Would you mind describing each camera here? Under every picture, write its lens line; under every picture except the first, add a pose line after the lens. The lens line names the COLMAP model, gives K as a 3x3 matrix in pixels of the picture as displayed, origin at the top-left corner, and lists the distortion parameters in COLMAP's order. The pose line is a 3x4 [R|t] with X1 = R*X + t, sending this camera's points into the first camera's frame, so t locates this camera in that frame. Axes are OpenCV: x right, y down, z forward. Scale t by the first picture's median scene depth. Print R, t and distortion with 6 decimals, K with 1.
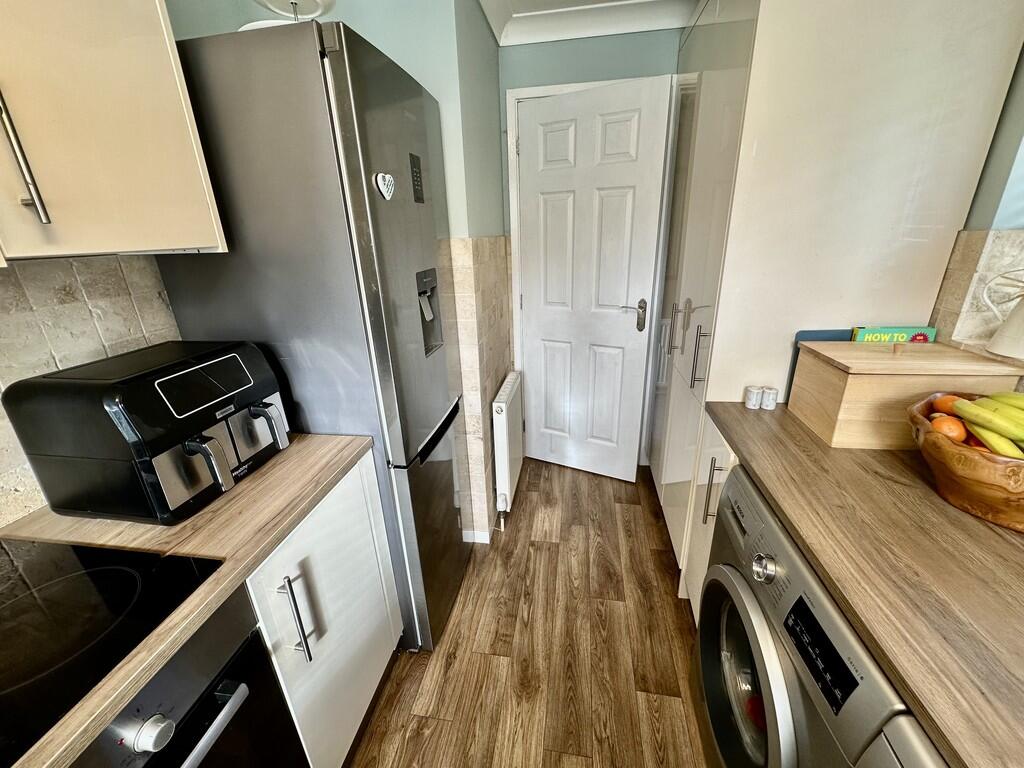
lens RADIAL K [[408.1, 0, 510.2], [0, 408.1, 382.1], [0, 0, 1]] dist [-0.001441, 0.000199]
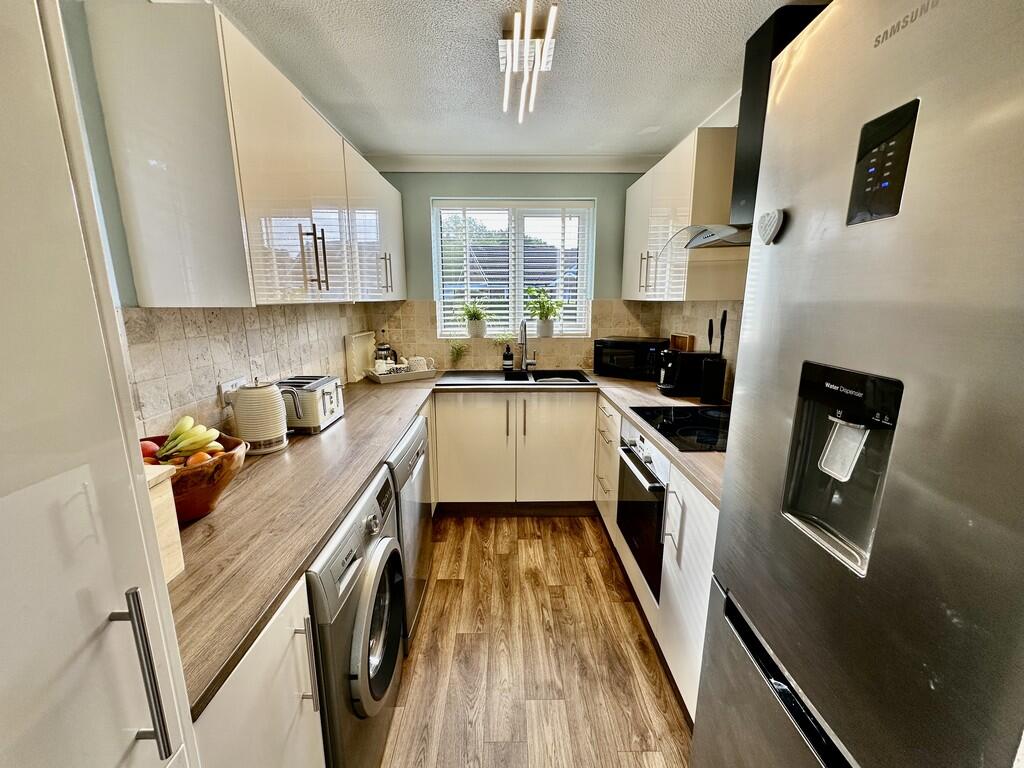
lens RADIAL K [[408.1, 0, 510.2], [0, 408.1, 382.1], [0, 0, 1]] dist [-0.001441, 0.000199]
pose [[-0.984639, 0.060147, -0.163913, 0.283802], [-0.035347, 0.850685, 0.524485, -0.583638], [0.170985, 0.522223, -0.835492, 1.593043]]
